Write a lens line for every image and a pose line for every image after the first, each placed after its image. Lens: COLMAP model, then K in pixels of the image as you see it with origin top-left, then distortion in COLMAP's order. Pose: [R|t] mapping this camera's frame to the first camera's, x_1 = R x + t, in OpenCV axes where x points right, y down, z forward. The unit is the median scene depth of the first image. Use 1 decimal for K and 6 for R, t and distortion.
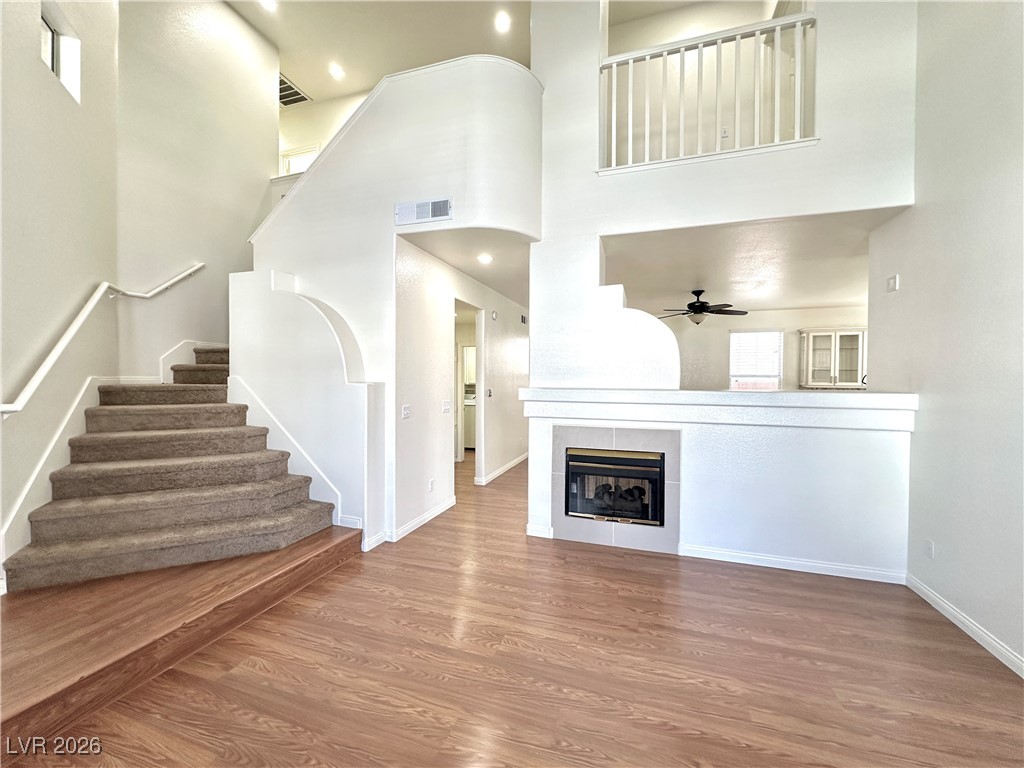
lens RADIAL K [[408.7, 0, 511.2], [0, 408.7, 383.3], [0, 0, 1]] dist [-0.002186, 0.000758]
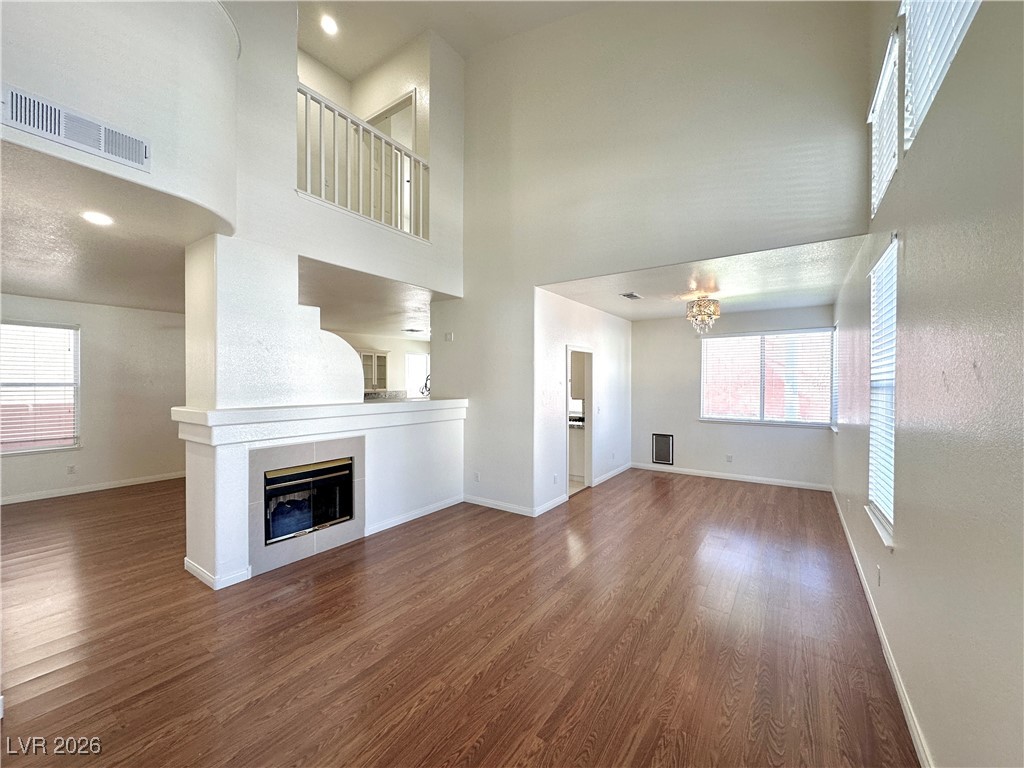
lens RADIAL K [[408.7, 0, 510.3], [0, 408.7, 382.1], [0, 0, 1]] dist [-0.002186, 0.000758]
pose [[0.276693, -0.004388, 0.960948, -0.636265], [0.012039, 0.999927, 0.001099, -0.041693], [-0.960883, 0.011265, 0.276725, 0.225820]]
